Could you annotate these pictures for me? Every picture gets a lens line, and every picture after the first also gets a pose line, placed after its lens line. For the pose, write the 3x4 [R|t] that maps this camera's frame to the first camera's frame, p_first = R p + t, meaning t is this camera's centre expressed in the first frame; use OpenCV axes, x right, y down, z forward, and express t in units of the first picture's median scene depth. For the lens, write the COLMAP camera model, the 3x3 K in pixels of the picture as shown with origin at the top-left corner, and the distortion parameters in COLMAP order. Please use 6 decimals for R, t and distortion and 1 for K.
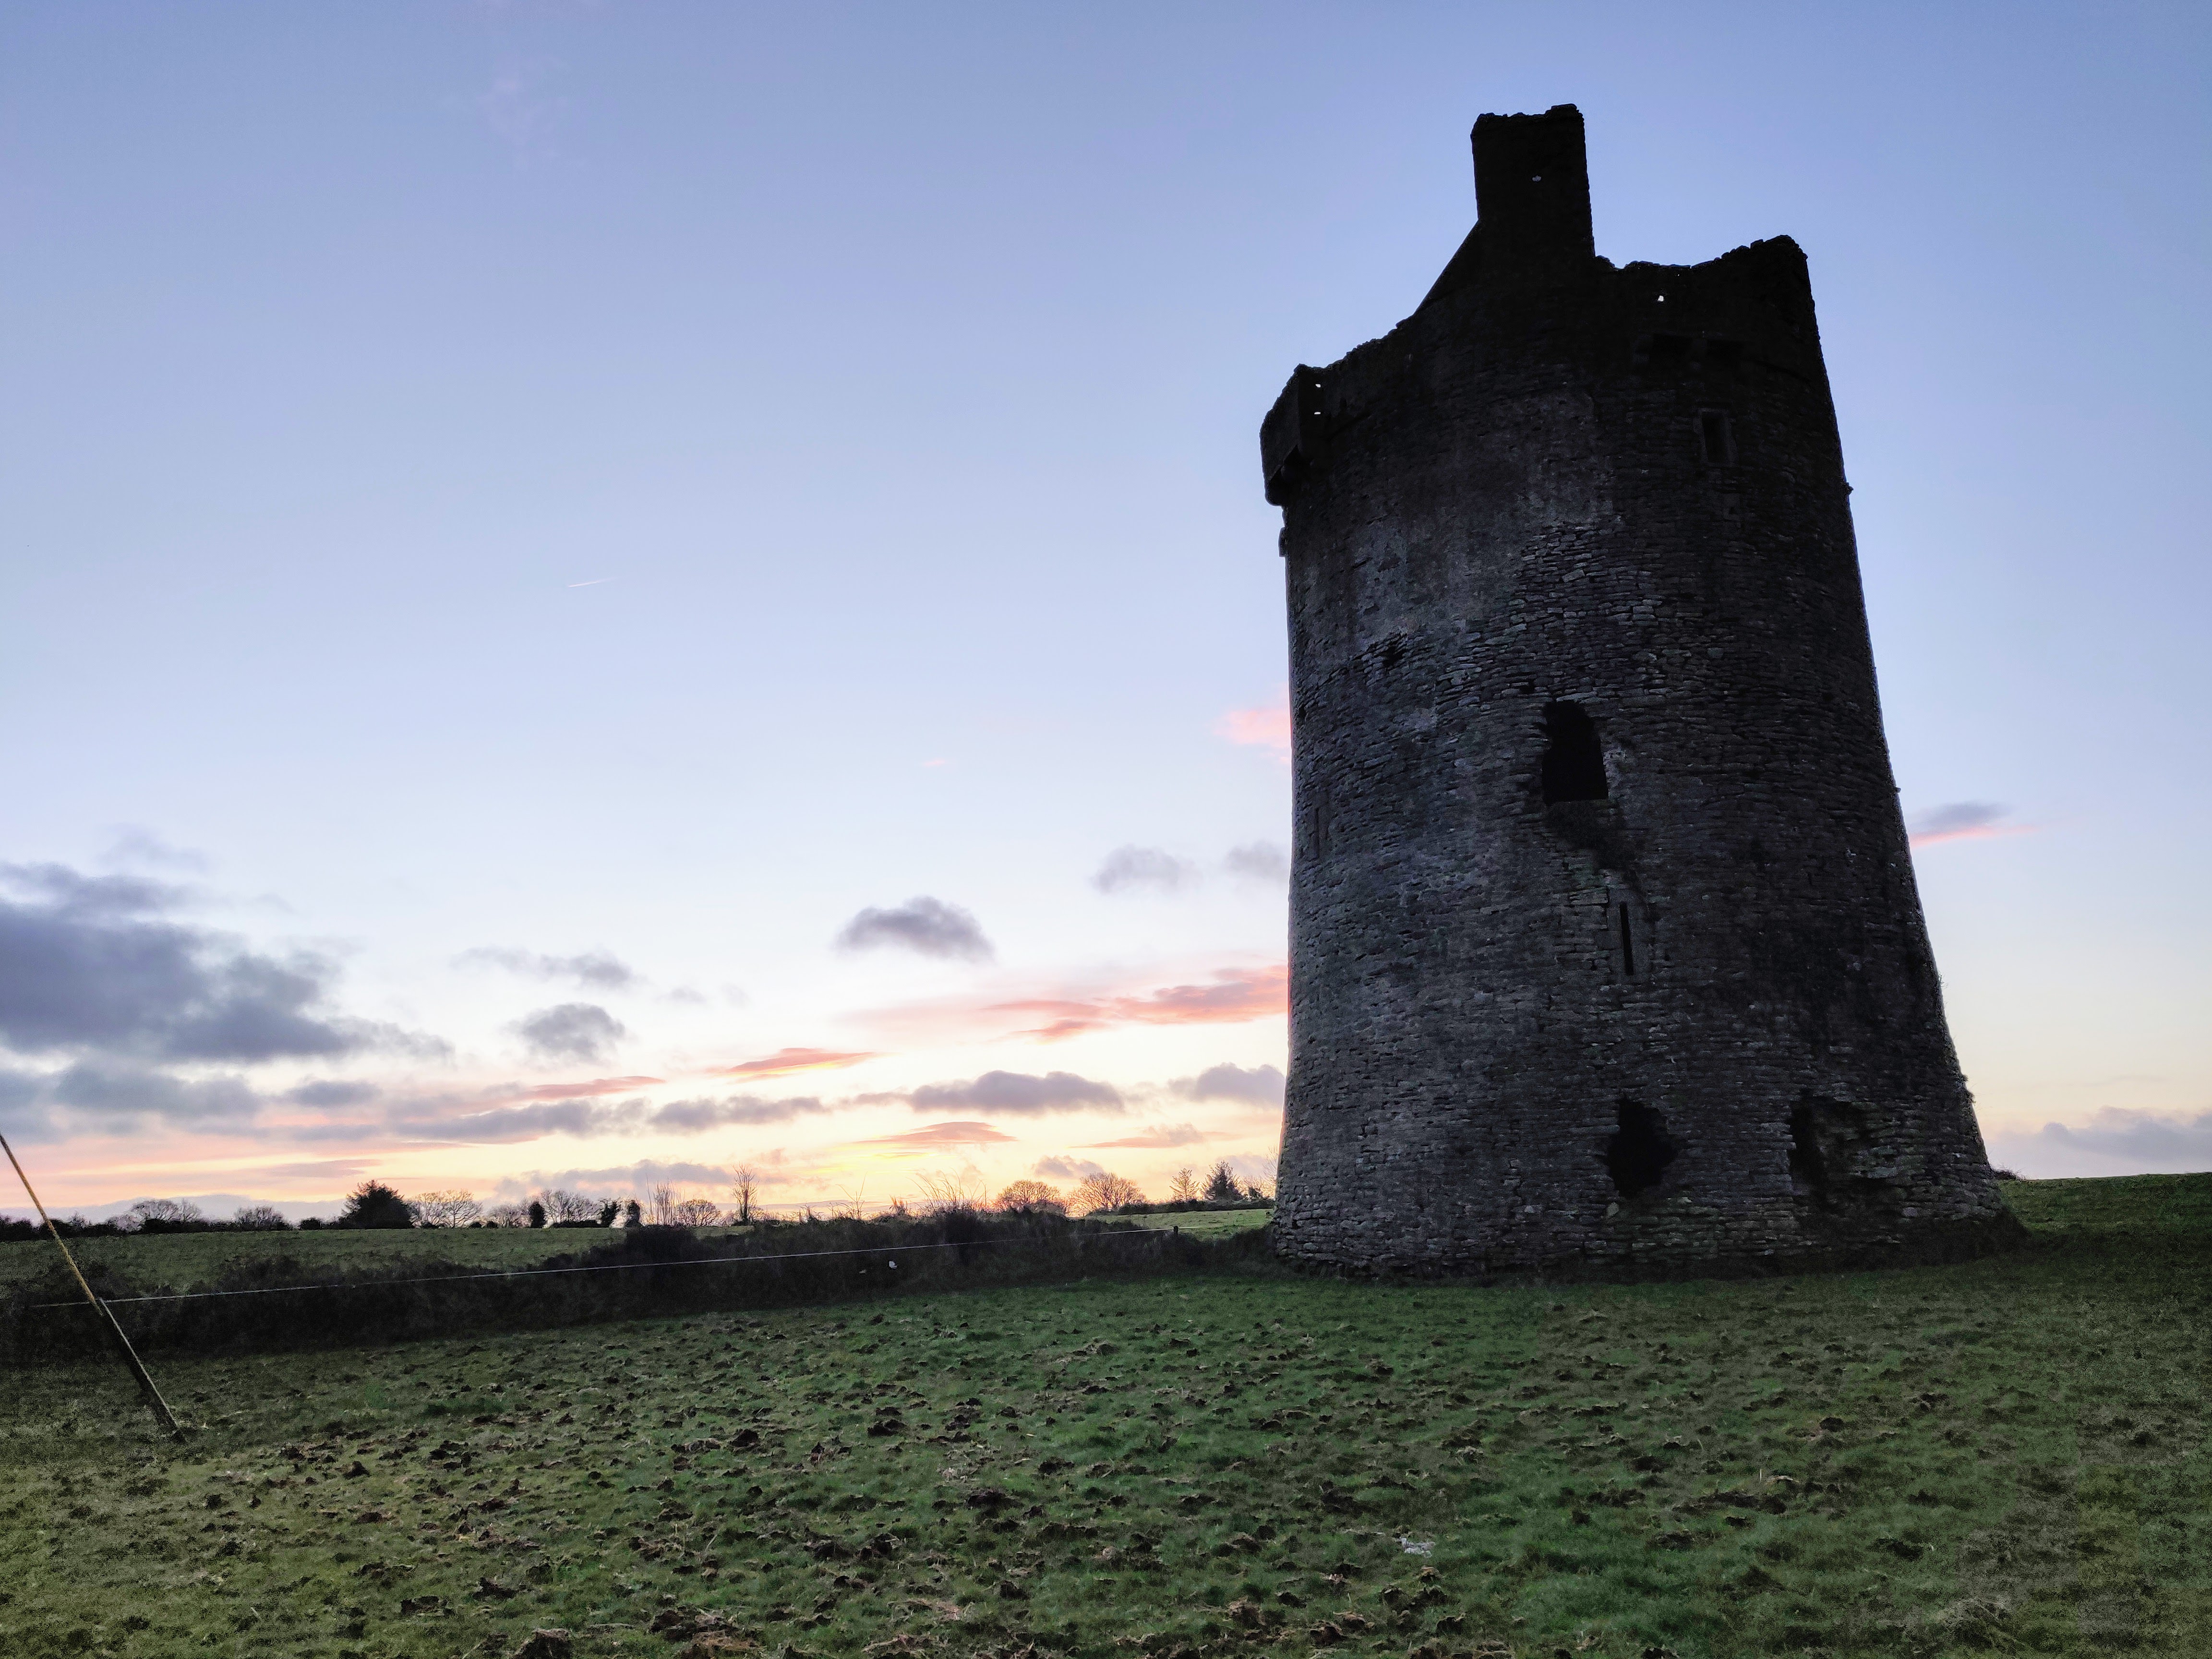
lens RADIAL K [[1702.1, 0, 1118.1], [0, 1702.1, 827.6], [0, 0, 1]] dist [0.001830, 0.047876]
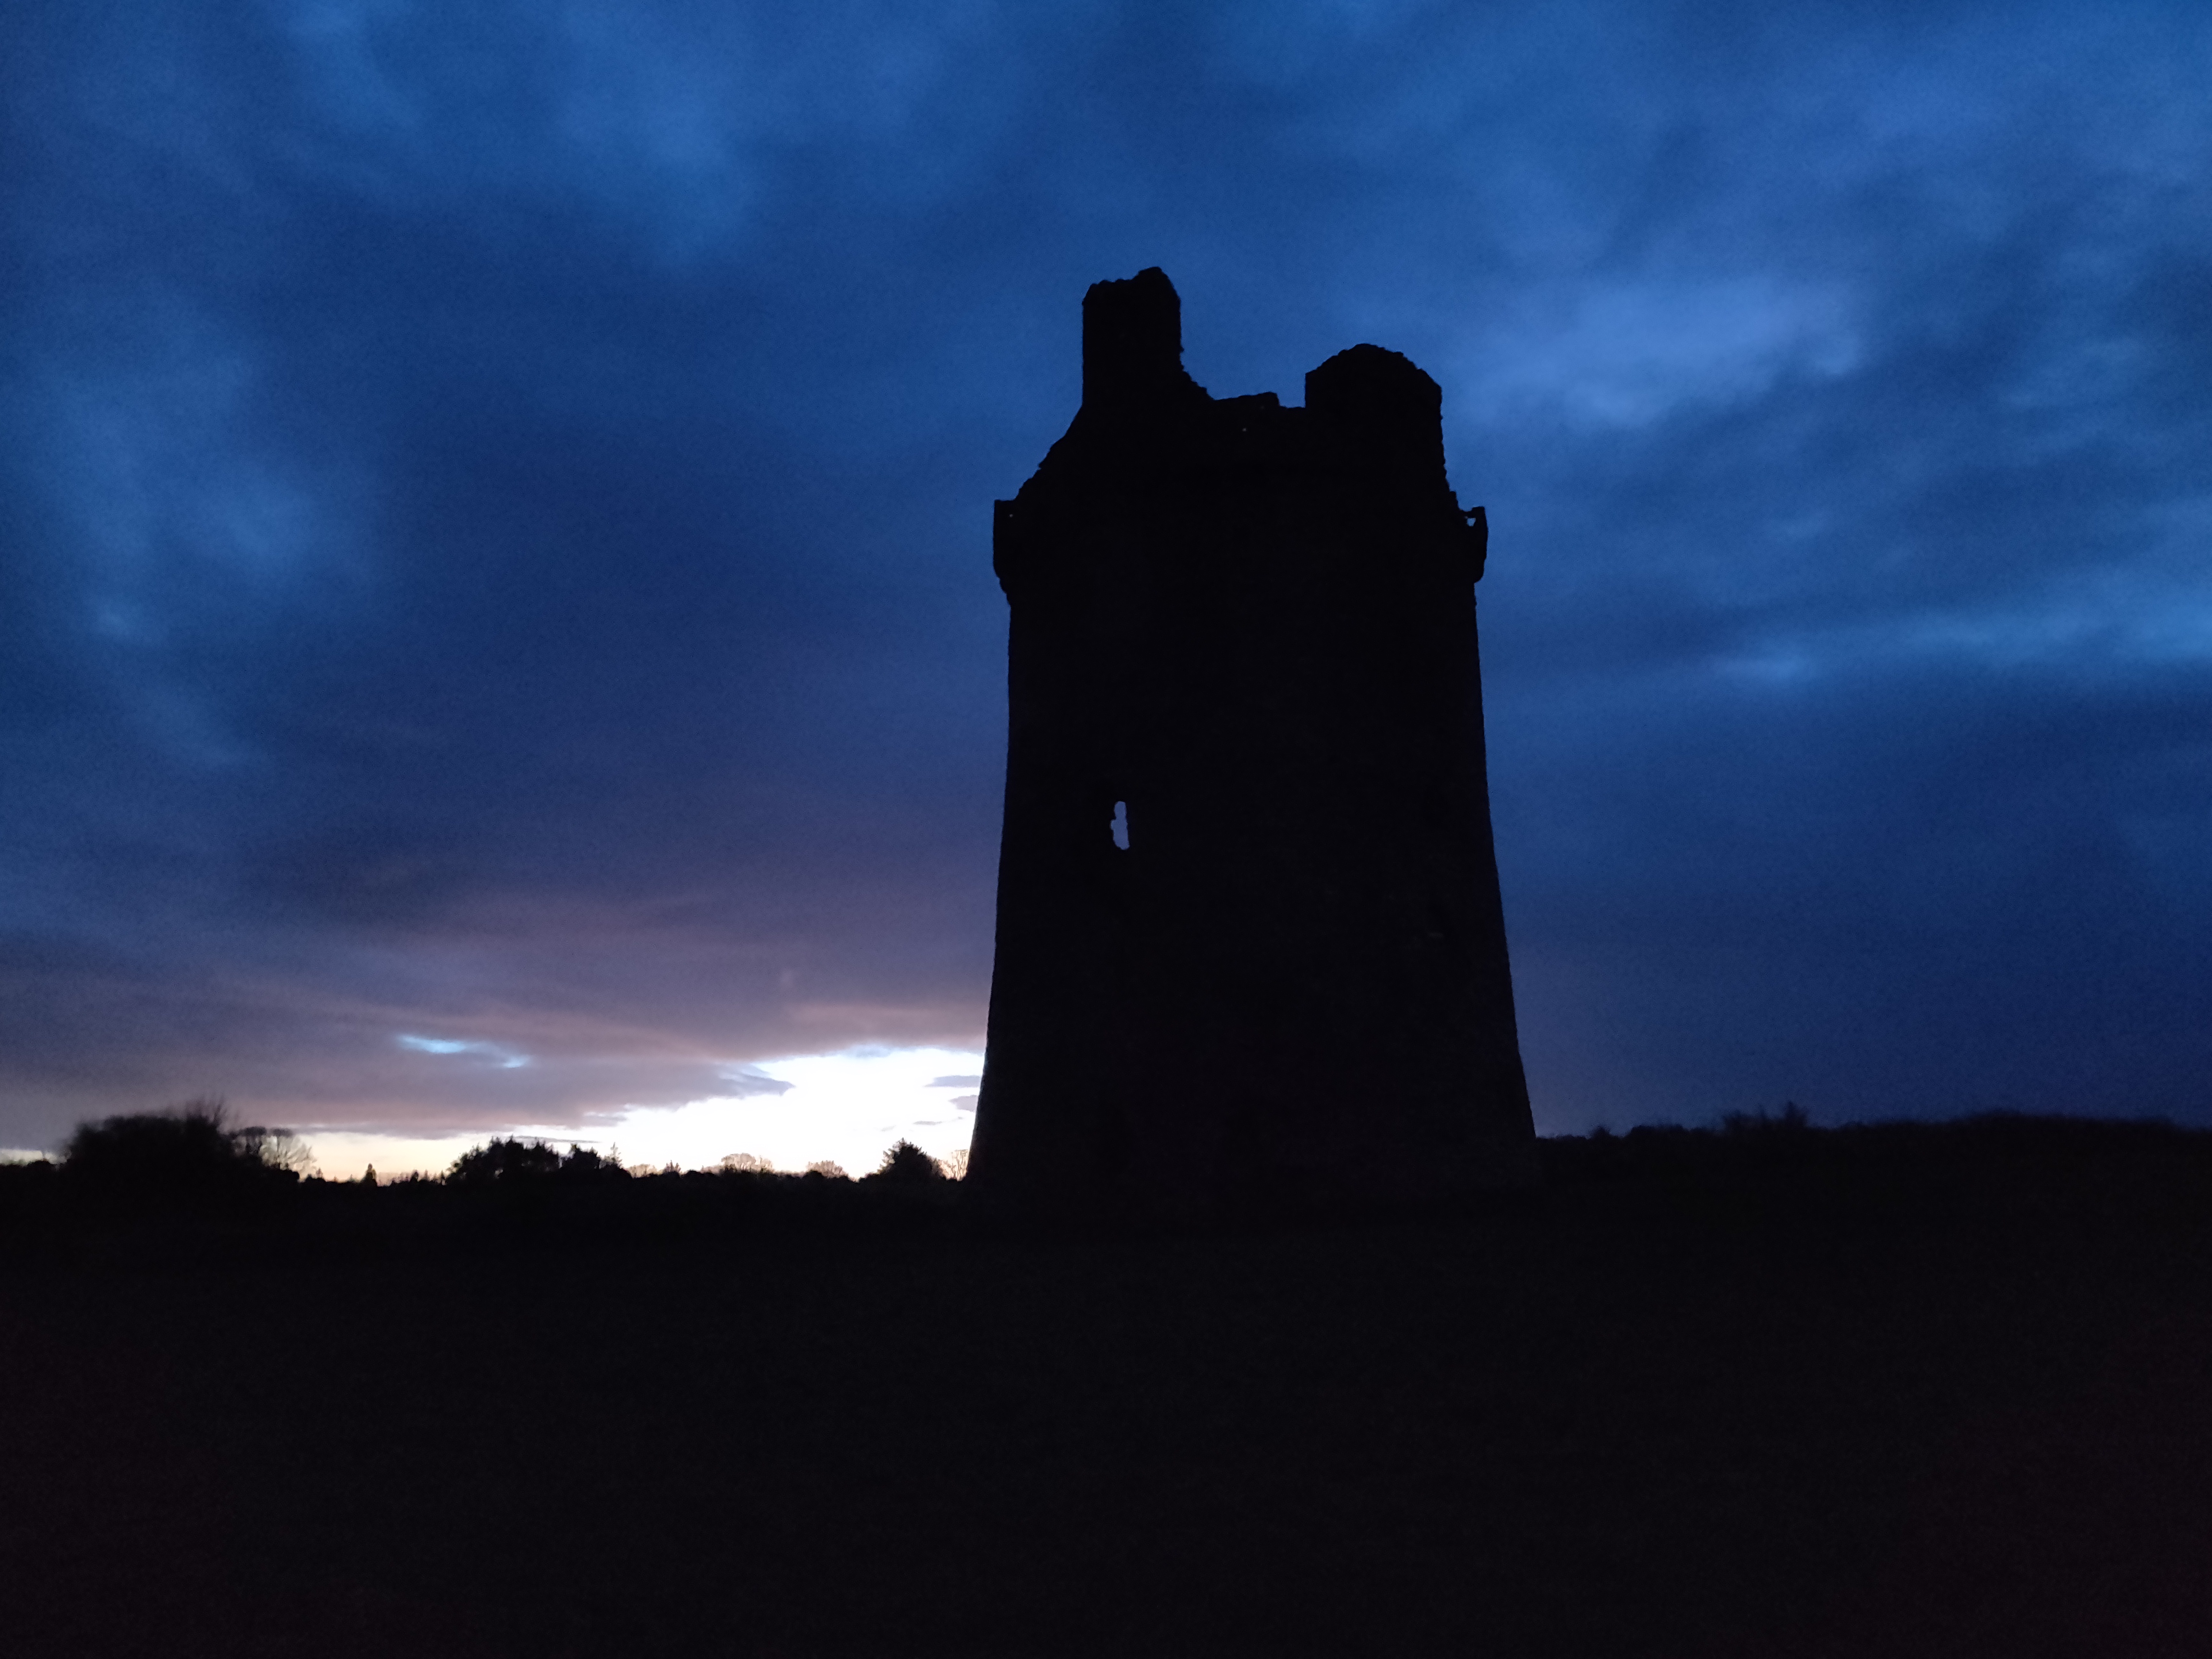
lens RADIAL K [[1702.1, 0, 1106.6], [0, 1702.1, 816.1], [0, 0, 1]] dist [0.001830, 0.047876]
pose [[0.943669, -0.057284, -0.325893, 0.670825], [0.062834, 0.998003, 0.006518, -0.055008], [0.324869, -0.026628, 0.945384, -0.168319]]
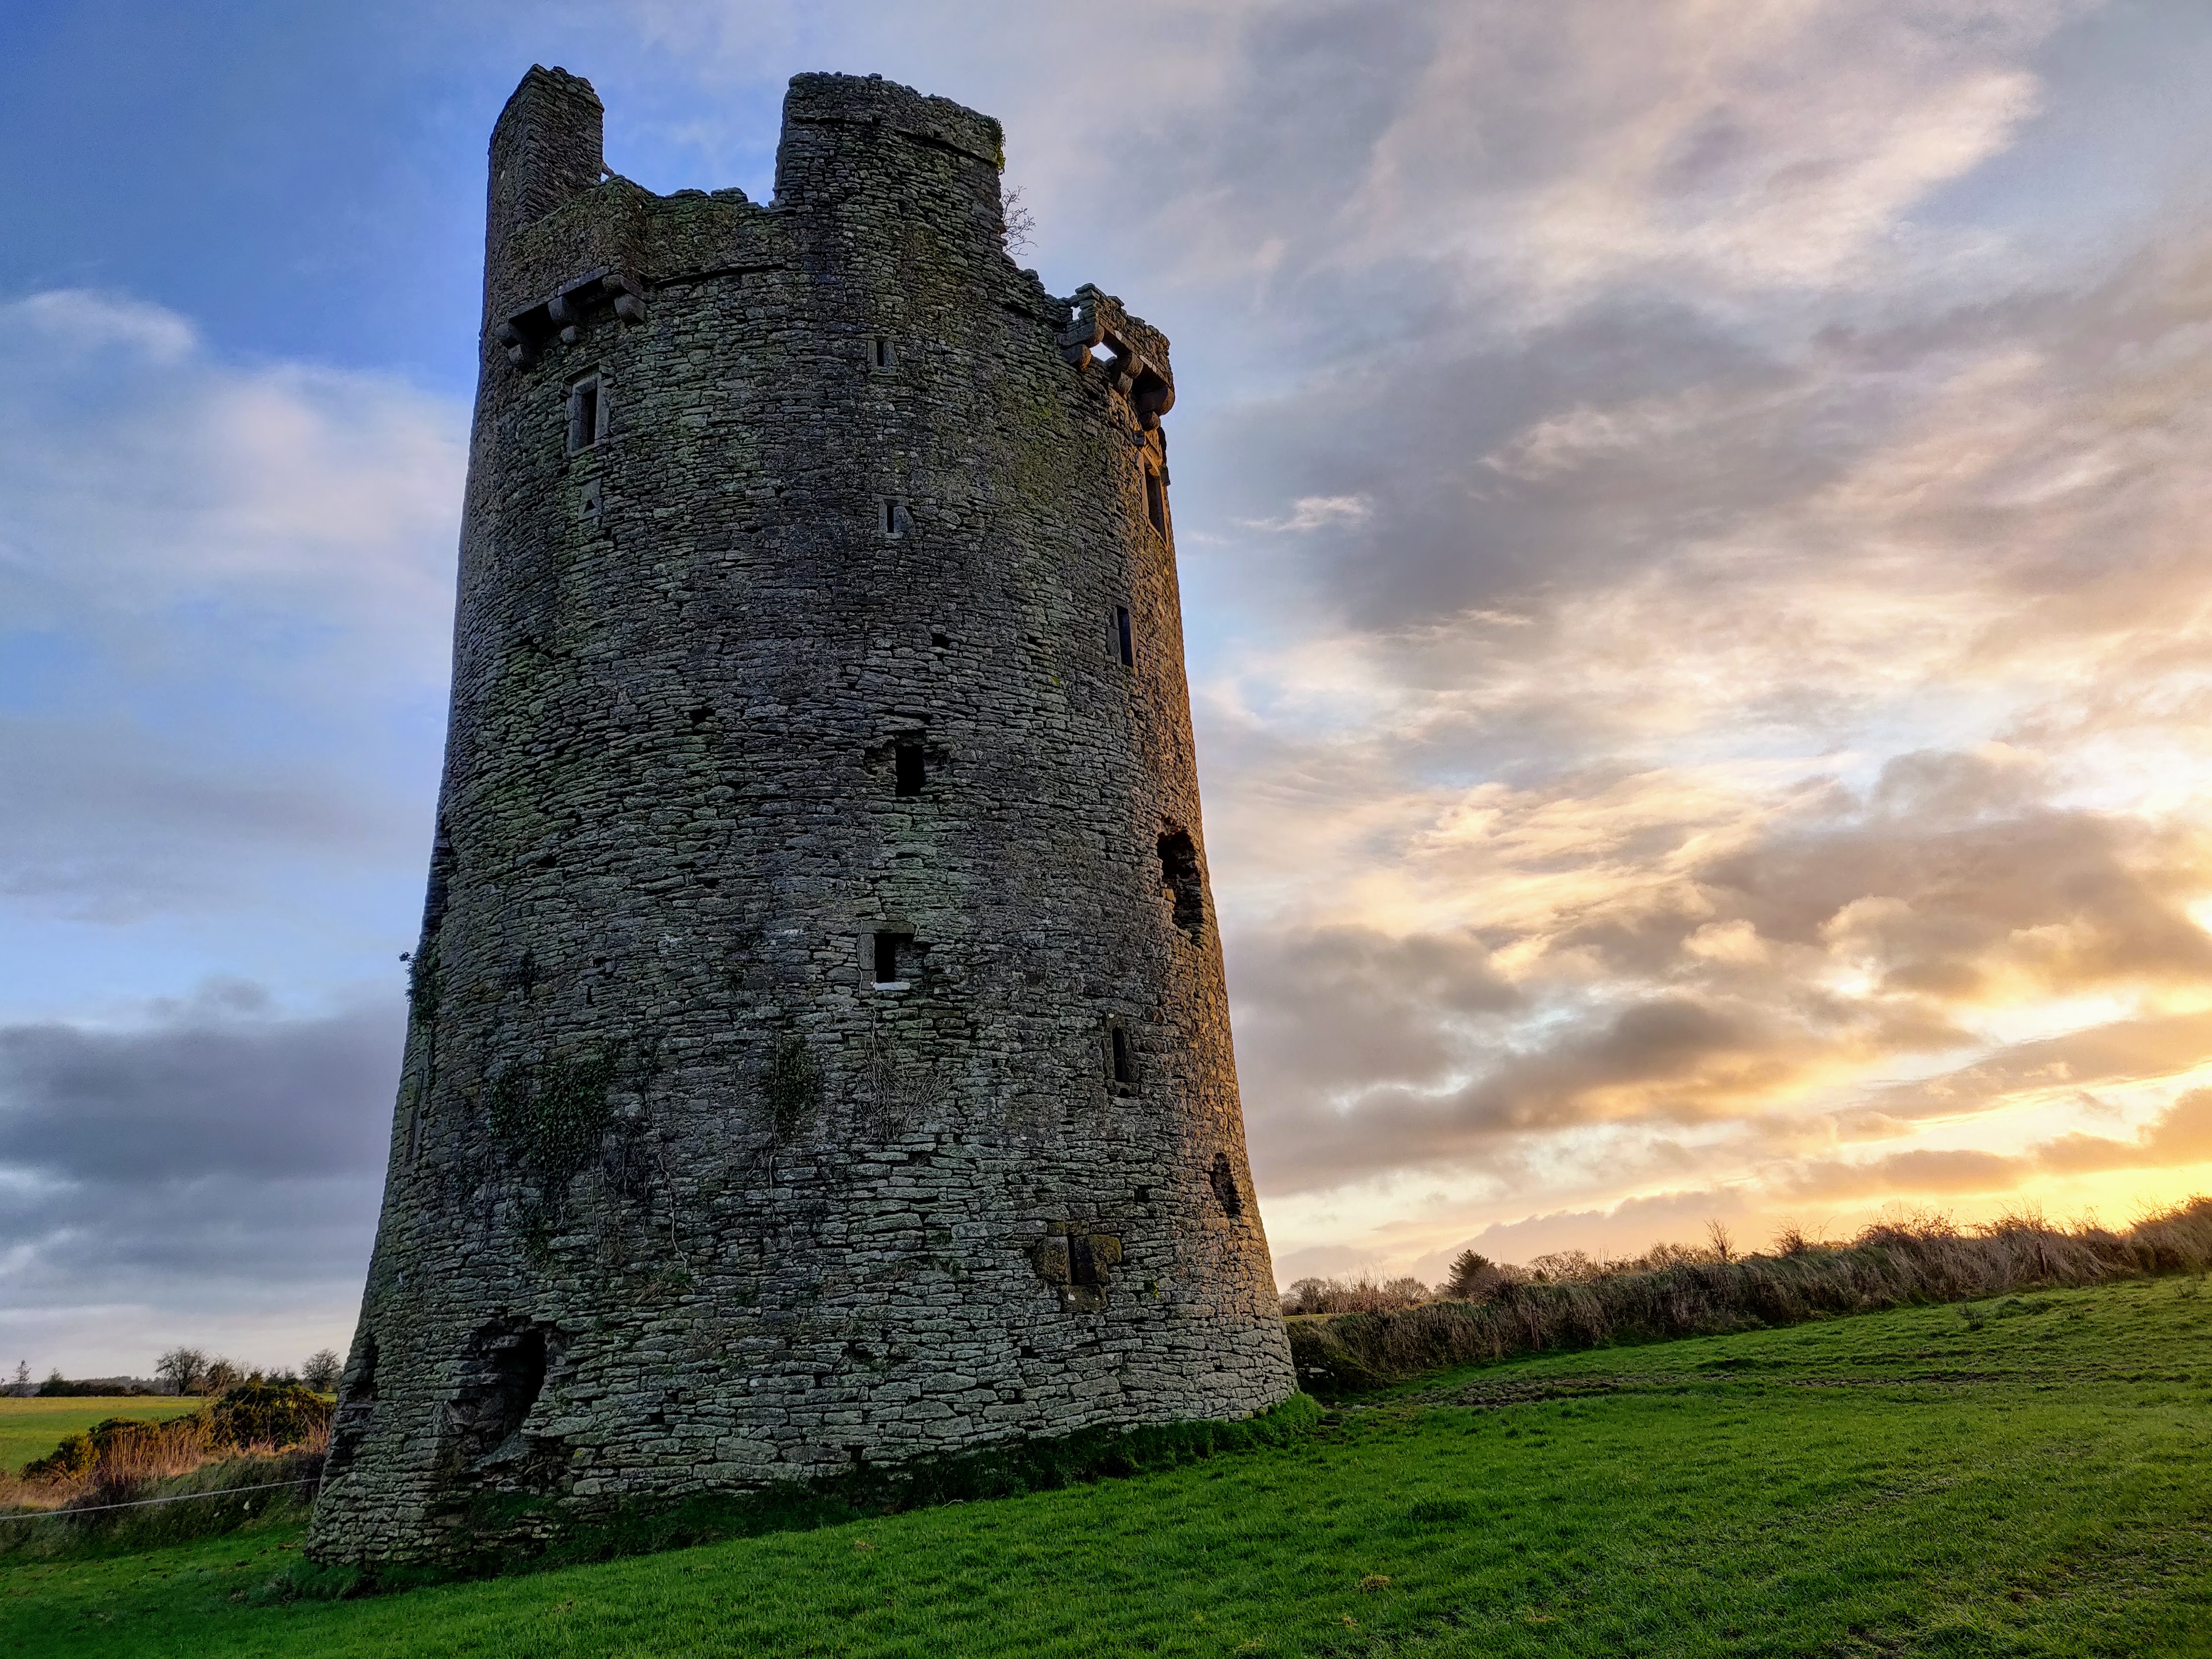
lens RADIAL K [[1702.1, 0, 1126.1], [0, 1702.1, 829.9], [0, 0, 1]] dist [0.001830, 0.047876]
pose [[0.757817, -0.220765, -0.613984, 1.004655], [0.207981, 0.973664, -0.093389, 0.074824], [0.618431, -0.056925, 0.783774, 0.572899]]
